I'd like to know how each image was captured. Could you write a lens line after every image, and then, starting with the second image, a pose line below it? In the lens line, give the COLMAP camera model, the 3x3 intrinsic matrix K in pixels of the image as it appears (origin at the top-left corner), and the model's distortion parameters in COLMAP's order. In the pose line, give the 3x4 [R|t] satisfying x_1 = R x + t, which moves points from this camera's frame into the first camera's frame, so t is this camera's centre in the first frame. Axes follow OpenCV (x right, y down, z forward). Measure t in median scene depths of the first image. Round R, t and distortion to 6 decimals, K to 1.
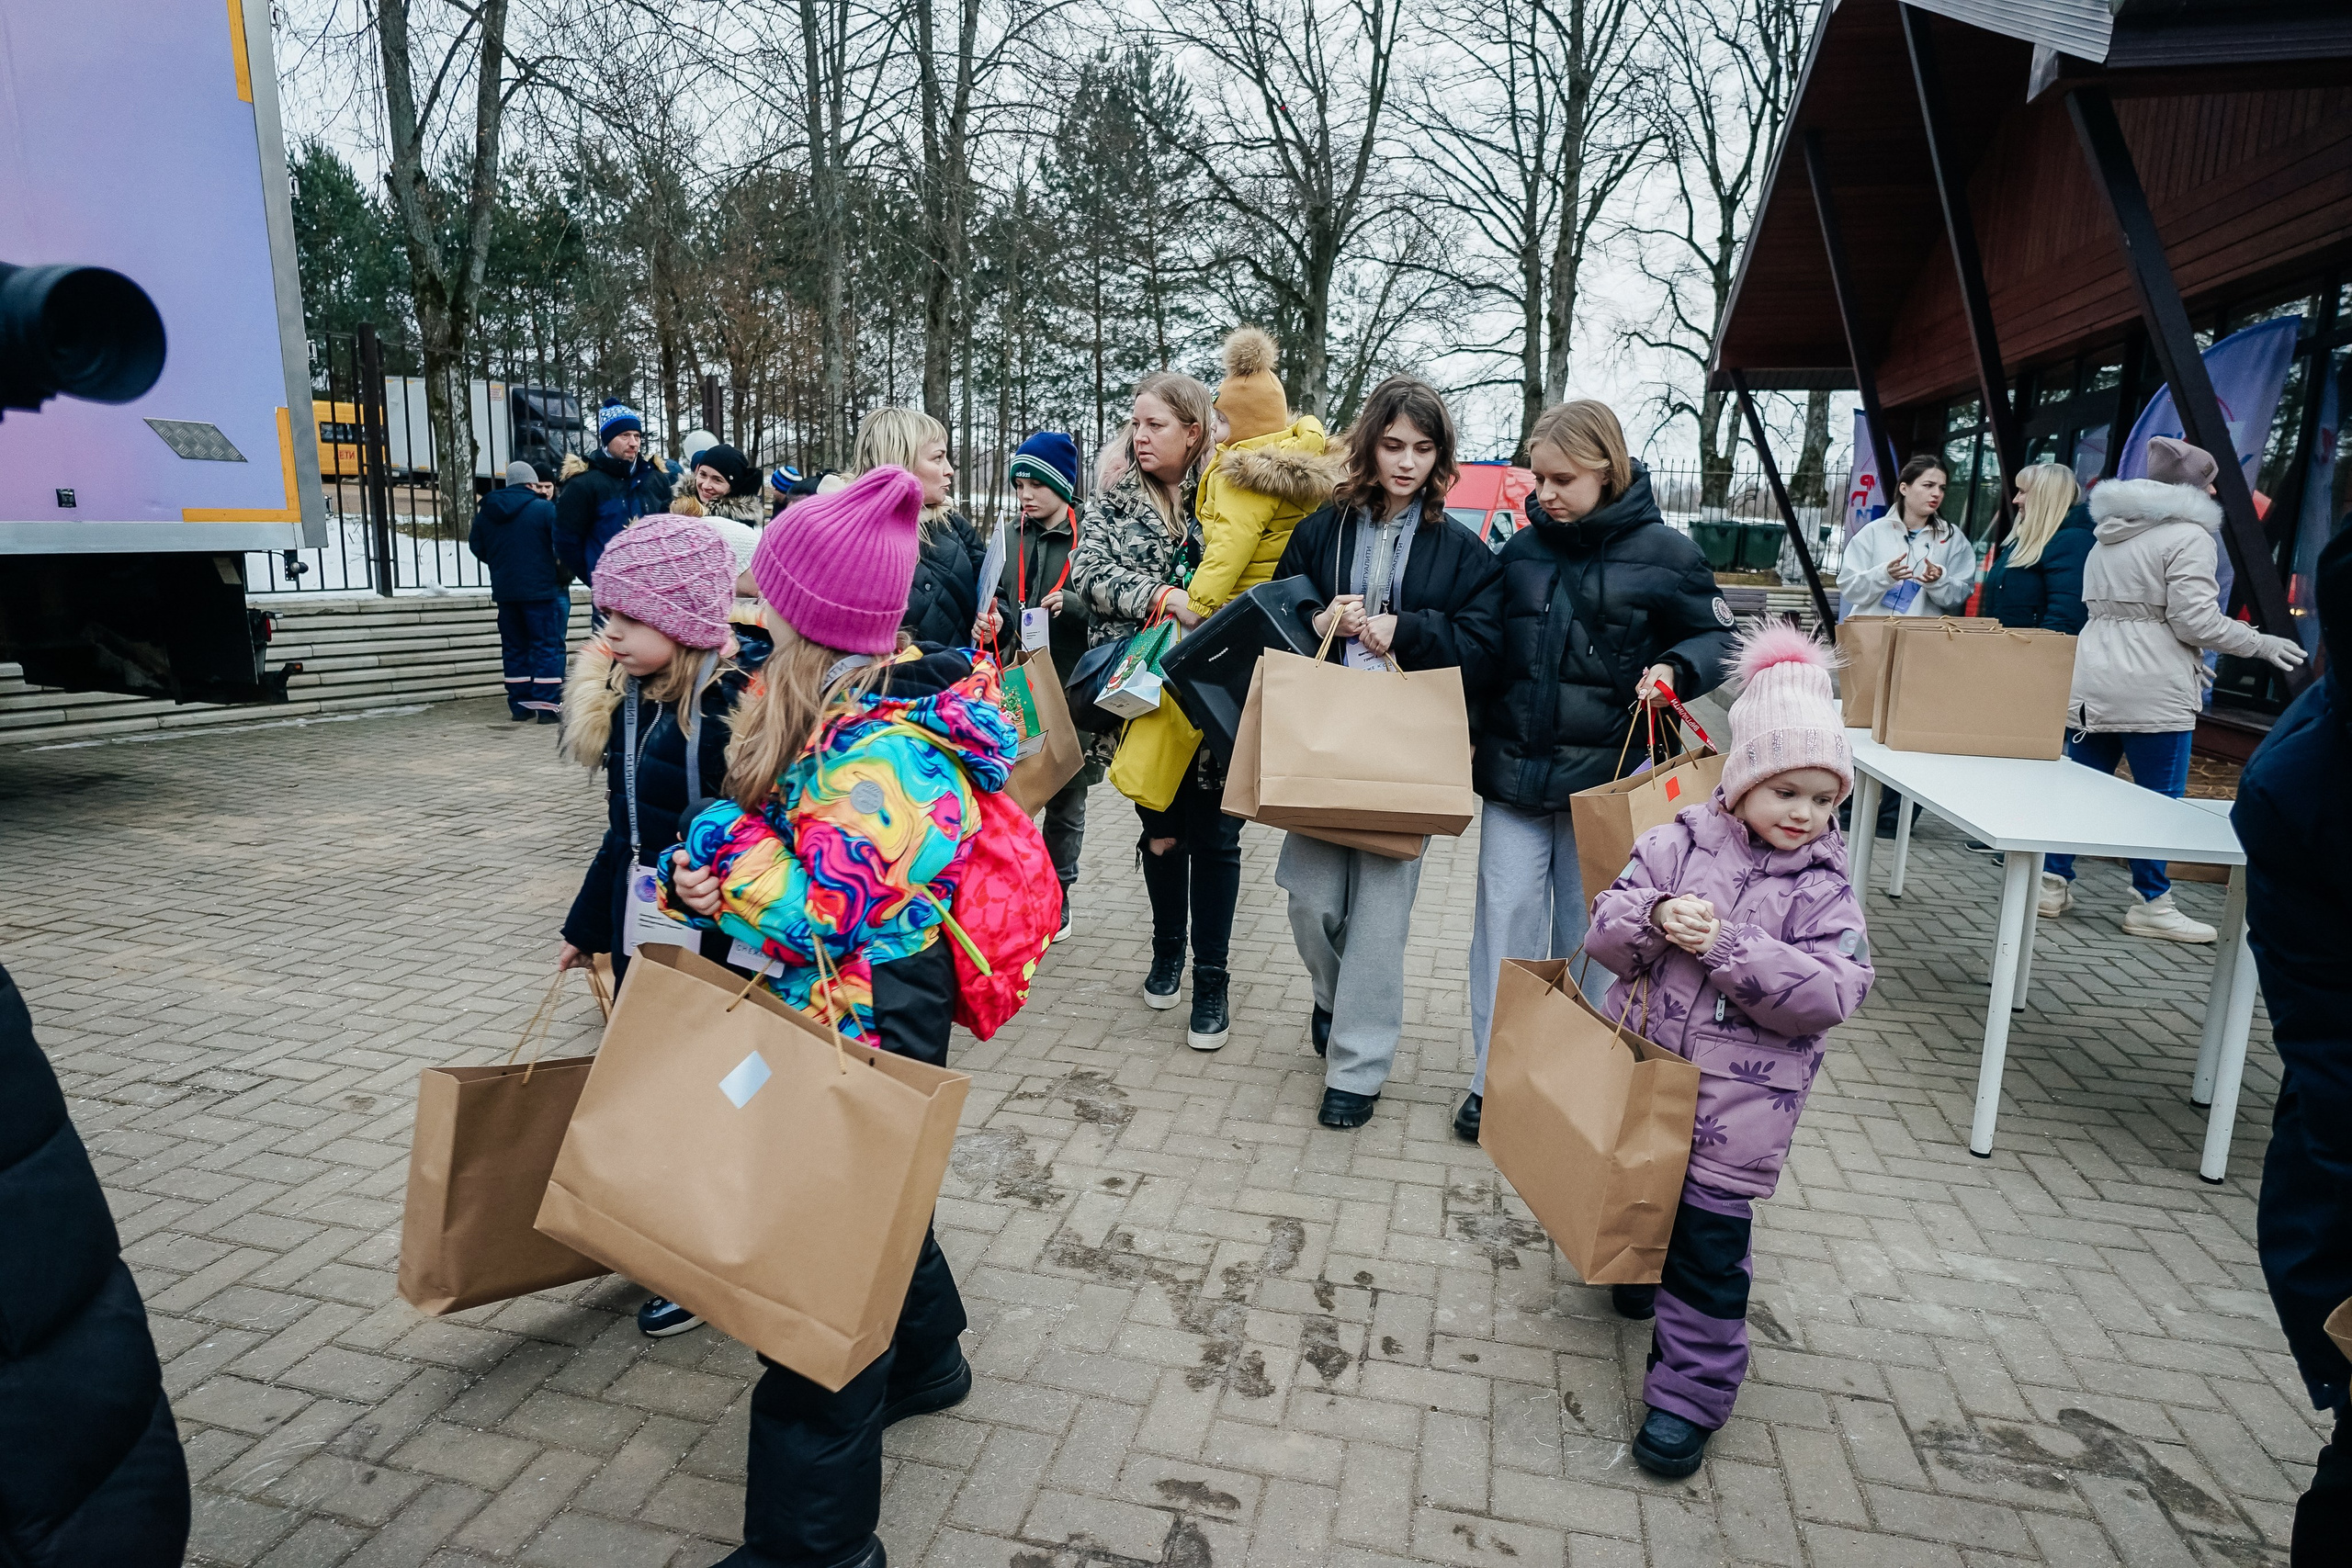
lens RADIAL K [[1300.1, 0, 1176.5], [0, 1300.1, 792.7], [0, 0, 1]] dist [-0.033015, 0.015931]
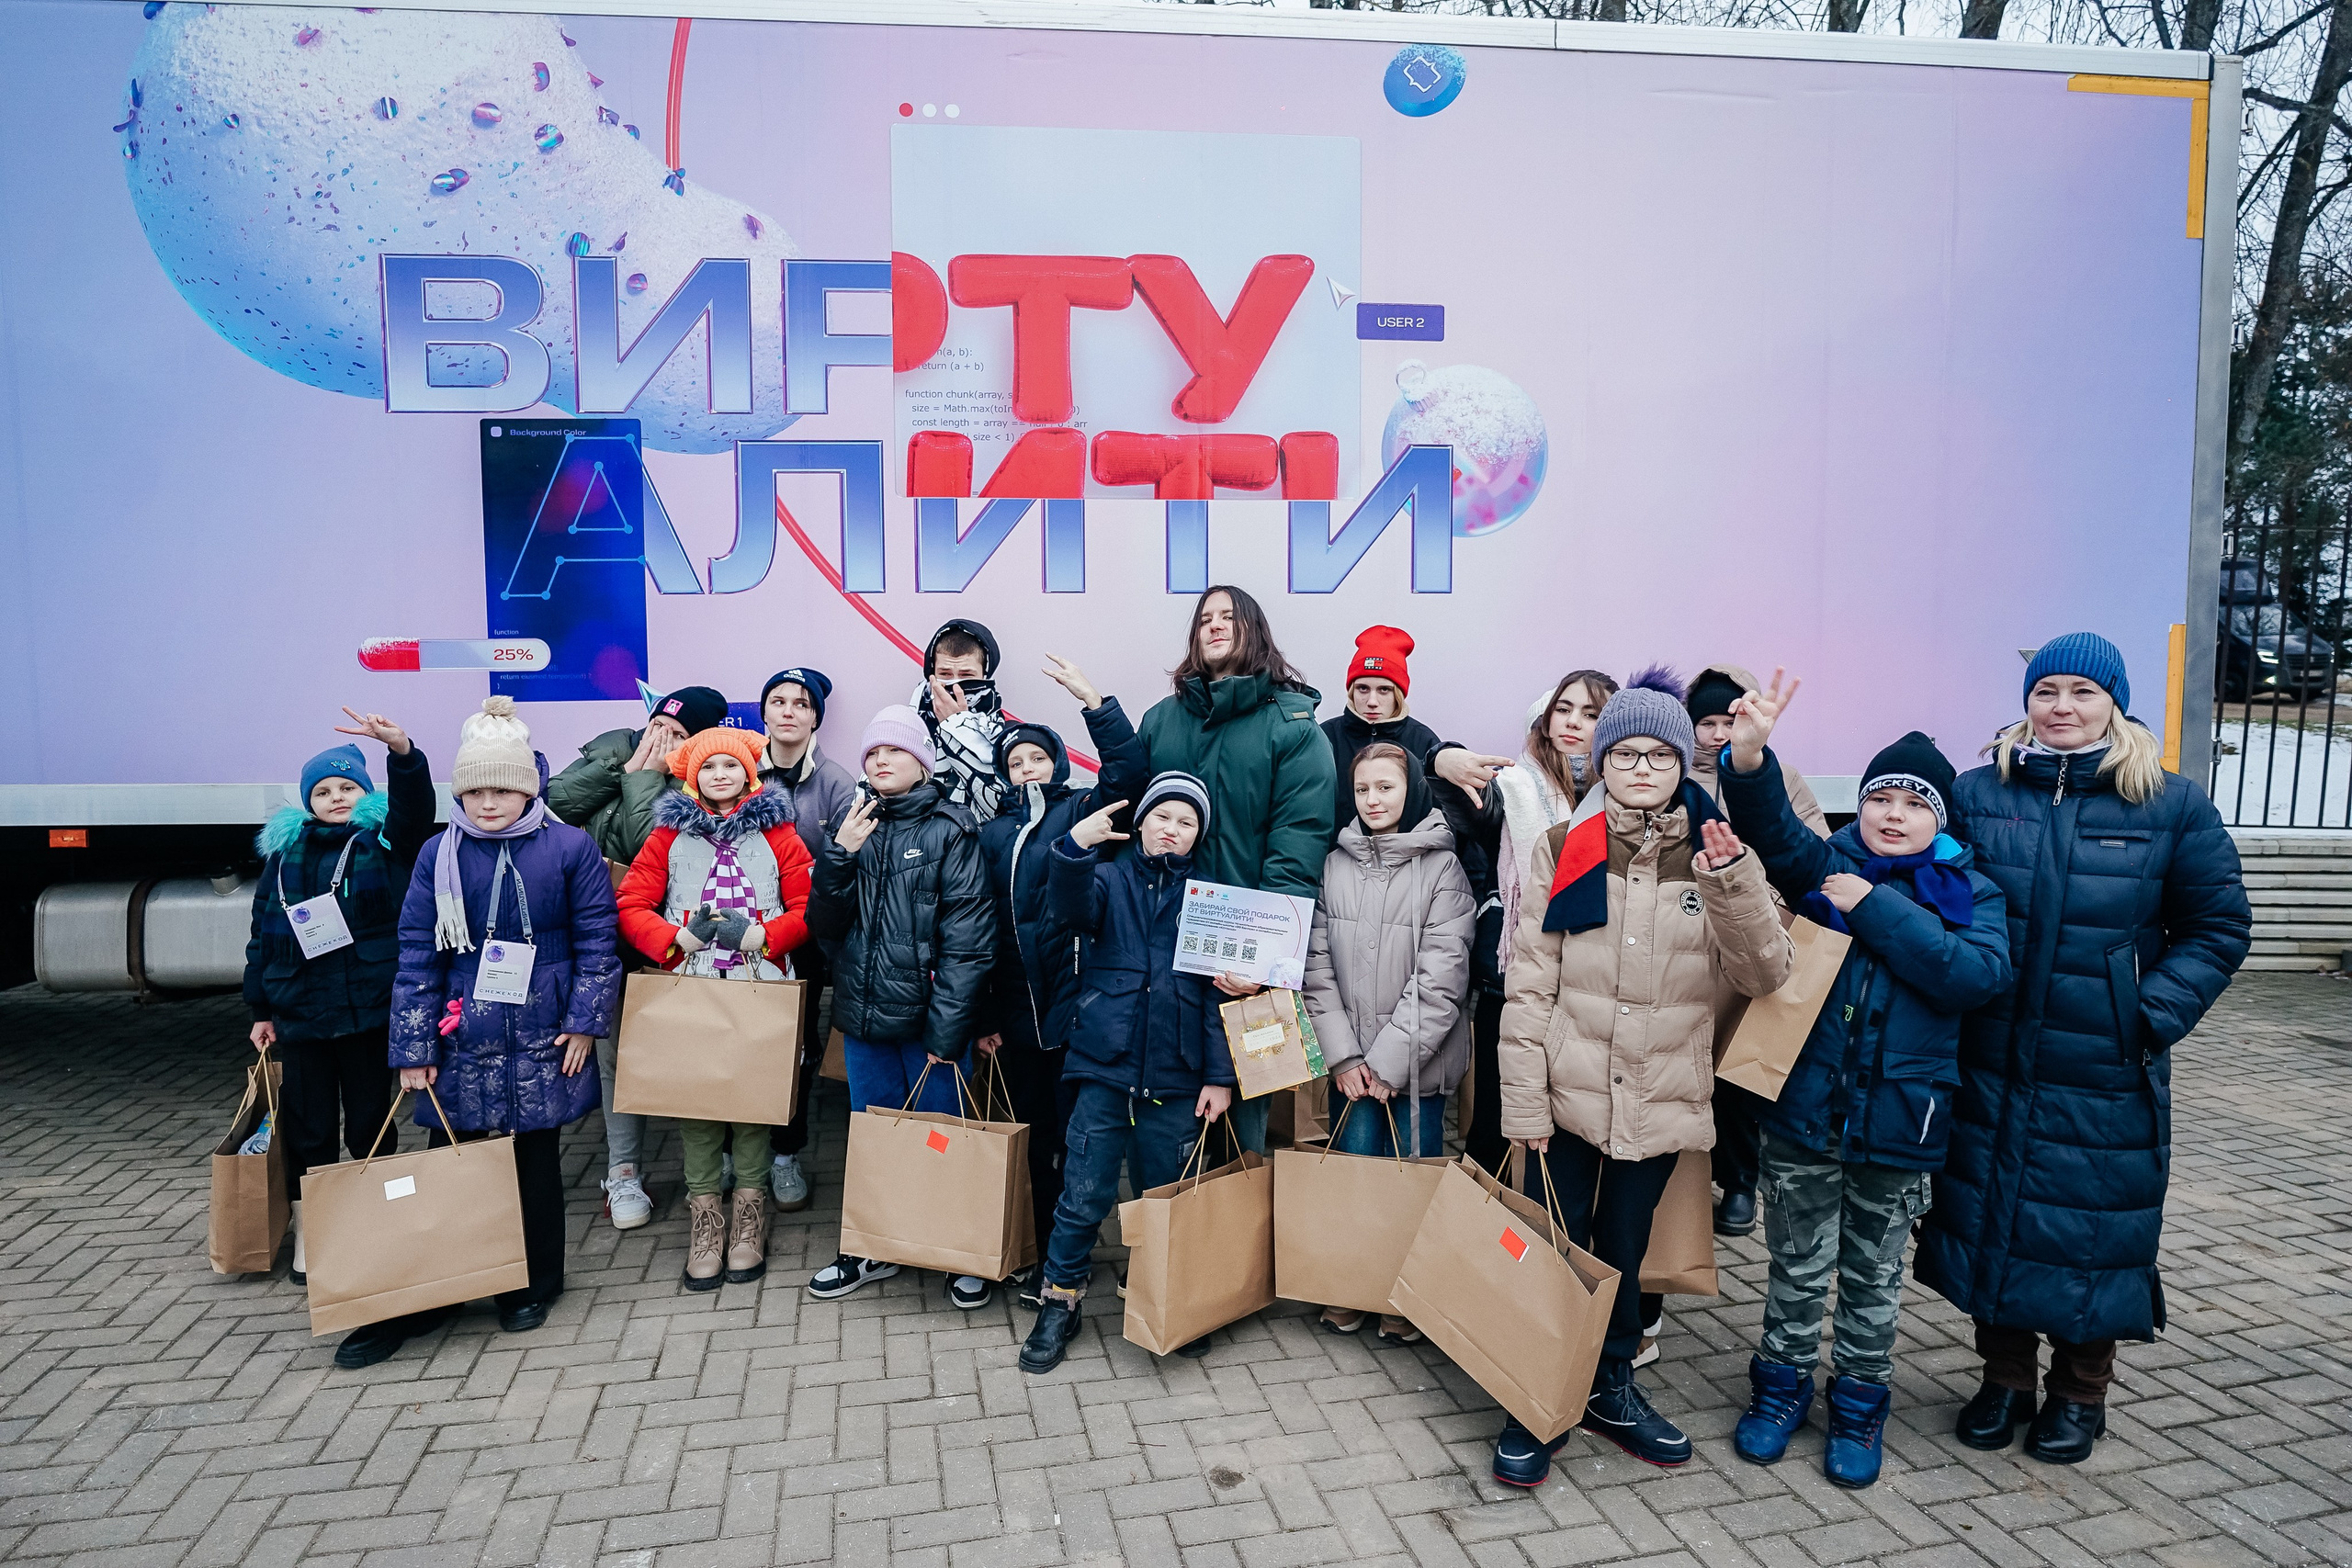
lens RADIAL K [[1300.1, 0, 1178.0], [0, 1300.1, 790.2], [0, 0, 1]] dist [-0.033015, 0.015931]
pose [[0.463929, 0.052495, -0.884316, -0.114149], [-0.174922, 0.984017, -0.033354, -0.029113], [0.868431, 0.170160, 0.465696, 0.059211]]
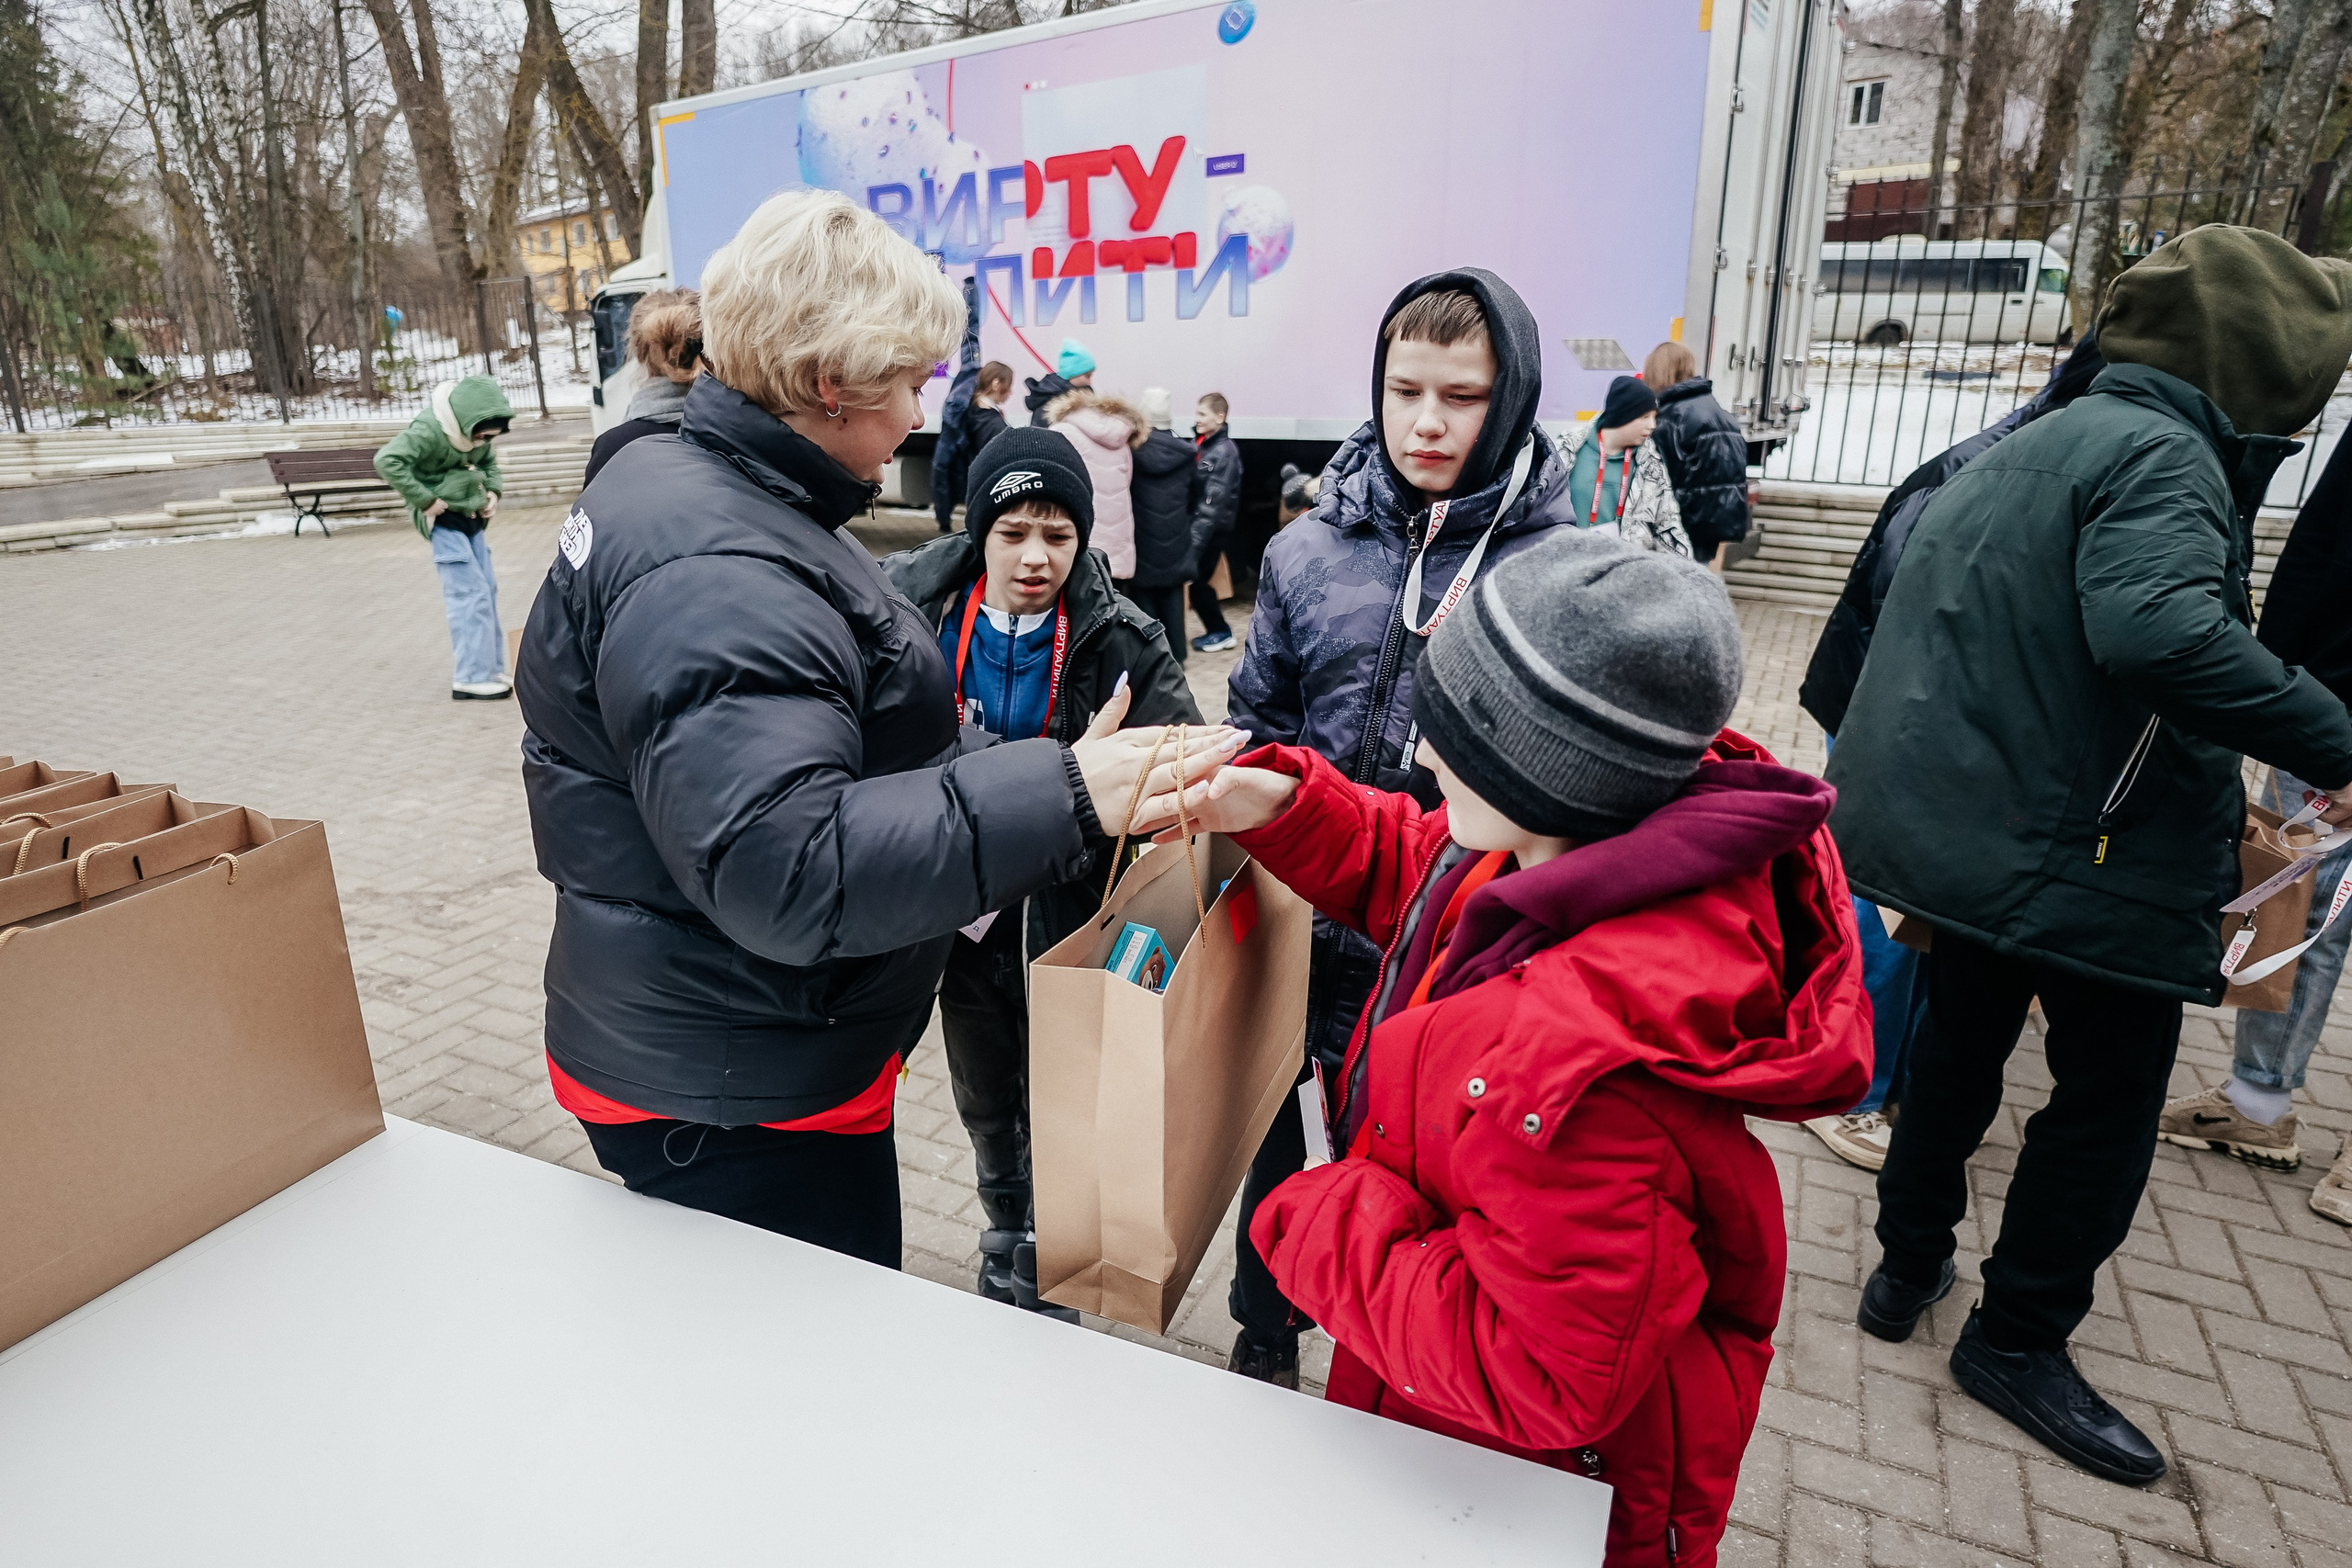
lens RADIAL K [[1300.1, 0, 1181.8], [0, 1300.1, 782.4], [0, 0, 1]] dist [-0.033015, 0.015931]
pose [[-0.202708, 0.277114, -0.939211, 0.212230], [-0.195359, 0.928398, 0.316088, -0.074879], [0.959554, 0.247557, -0.134057, 0.322429]]
